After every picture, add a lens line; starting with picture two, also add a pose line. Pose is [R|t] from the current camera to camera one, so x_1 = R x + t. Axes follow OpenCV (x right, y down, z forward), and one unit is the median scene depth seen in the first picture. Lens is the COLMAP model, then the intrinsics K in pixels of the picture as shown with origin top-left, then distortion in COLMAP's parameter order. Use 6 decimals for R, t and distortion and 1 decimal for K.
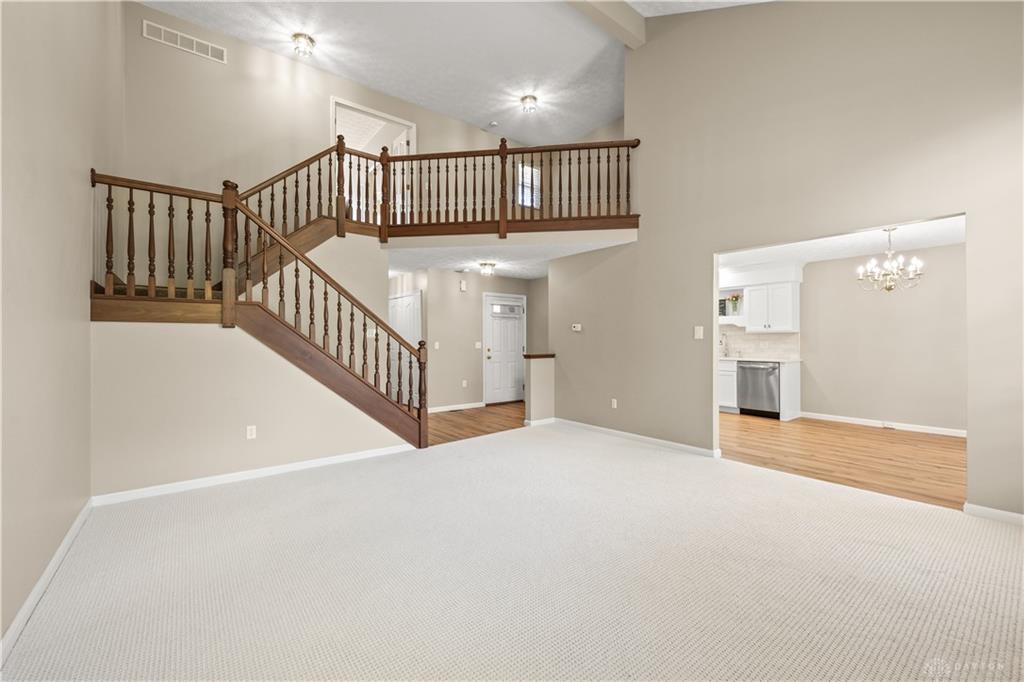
lens RADIAL K [[422.0, 0, 513.9], [0, 422.0, 340.5], [0, 0, 1]] dist [-0.001479, -0.000127]
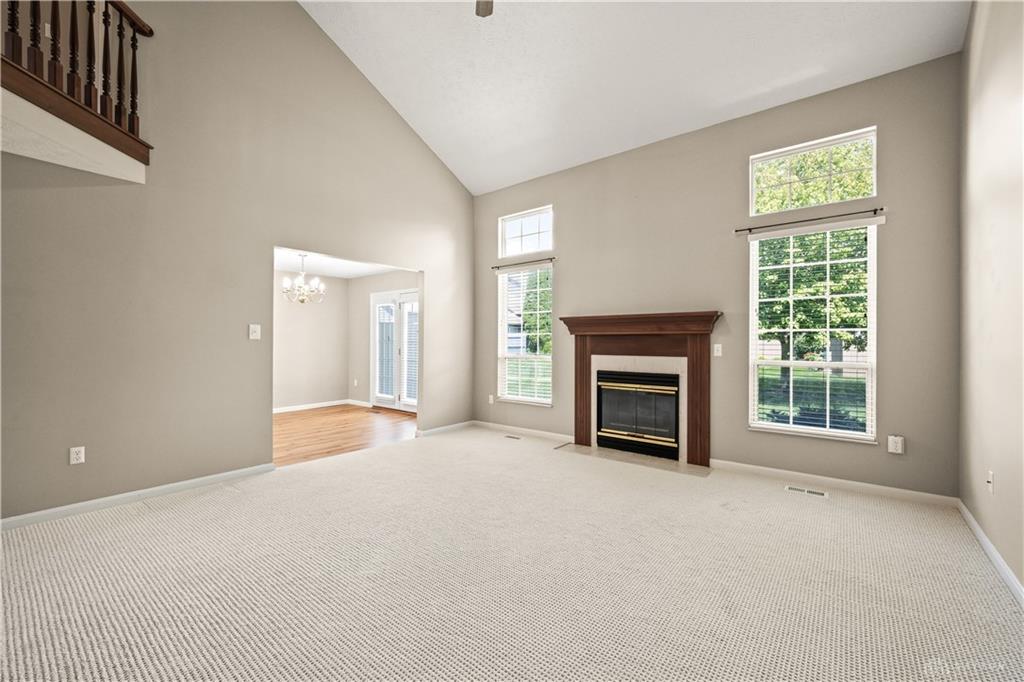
lens RADIAL K [[420.5, 0, 508.6], [0, 420.5, 342.6], [0, 0, 1]] dist [0.000847, 0.000039]
pose [[-0.226087, -0.000899, 0.974107, -0.499188], [0.001938, 0.999997, 0.001373, 0.003004], [-0.974105, 0.002199, -0.226085, 0.677959]]
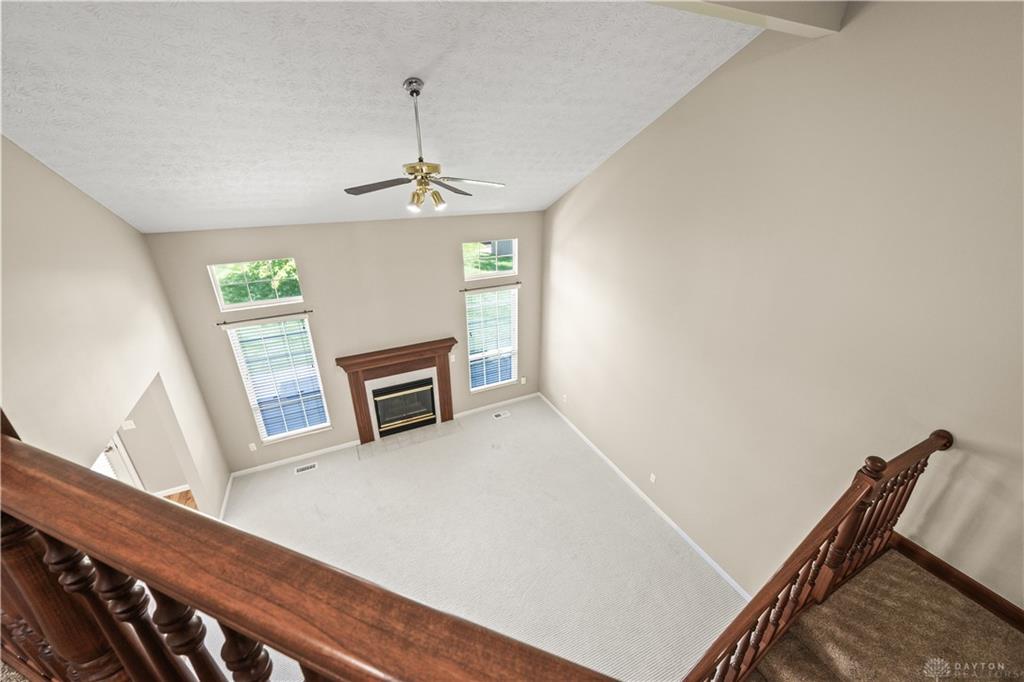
lens RADIAL K [[405.6, 0, 512.0], [0, 405.6, 341.0], [0, 0, 1]] dist [0.001894, 0.000072]
pose [[-0.978106, -0.085962, 0.189523, -0.203316], [0.001421, 0.907920, 0.419141, -0.620945], [-0.208102, 0.410233, -0.887920, 1.230339]]
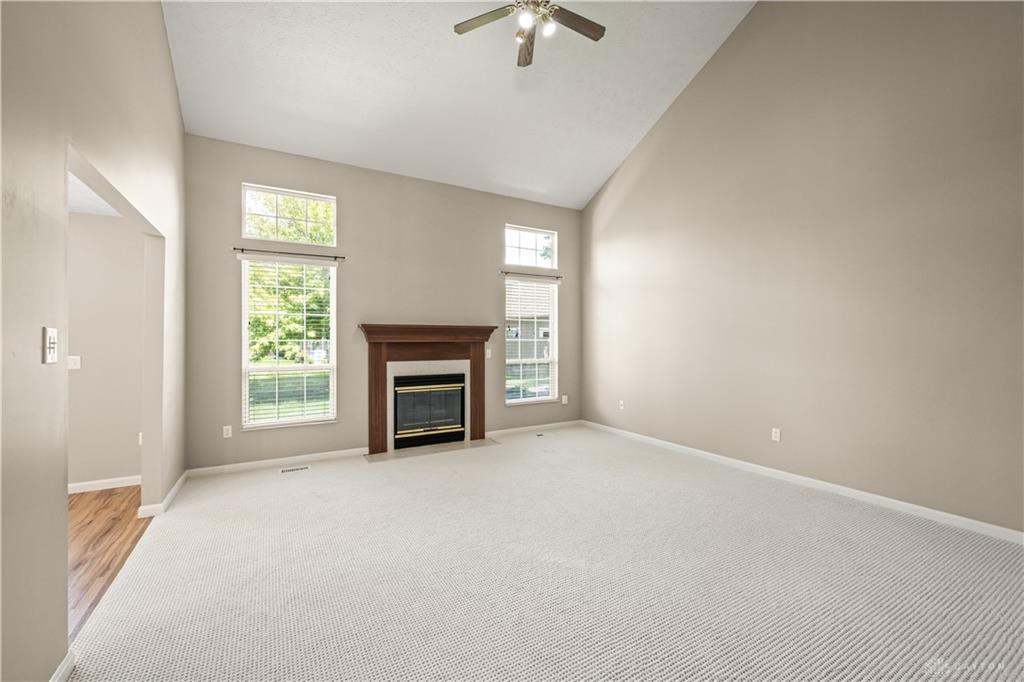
lens RADIAL K [[422.0, 0, 513.9], [0, 422.0, 340.5], [0, 0, 1]] dist [-0.001479, -0.000127]
pose [[-0.991509, 0.002387, 0.130017, 0.023053], [0.002977, 0.999986, 0.004340, -0.022863], [-0.130005, 0.004691, -0.991502, 1.269249]]
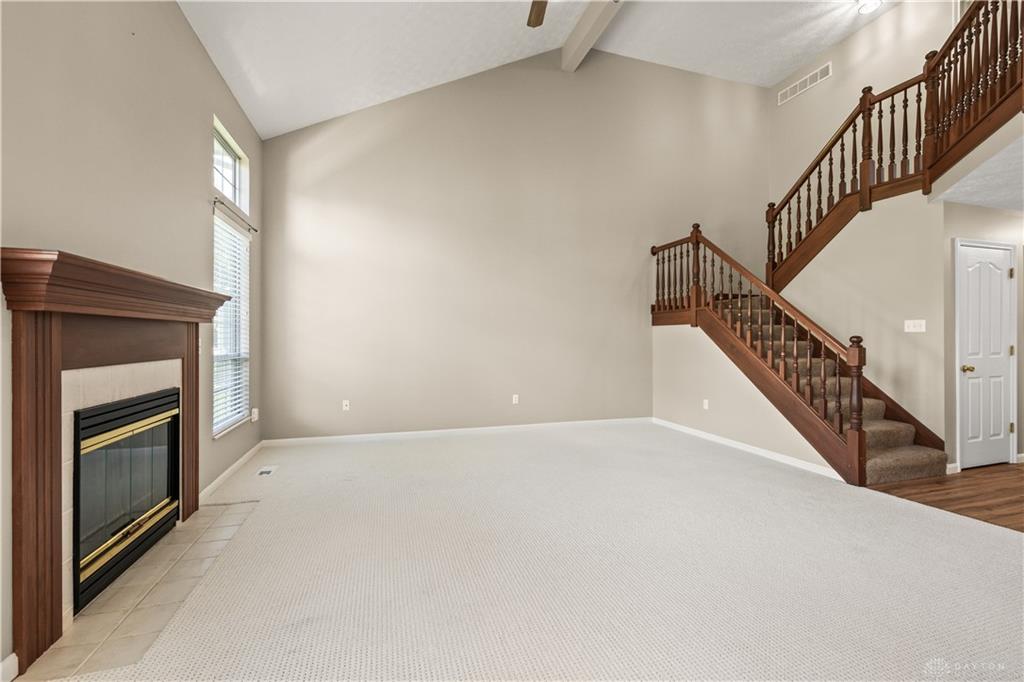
lens RADIAL K [[422.0, 0, 513.9], [0, 422.0, 340.5], [0, 0, 1]] dist [-0.001479, -0.000127]
pose [[-0.351835, 0.006906, -0.936037, 0.693456], [-0.003943, 0.999953, 0.008860, 0.004574], [0.936054, 0.006808, -0.351791, 0.737583]]
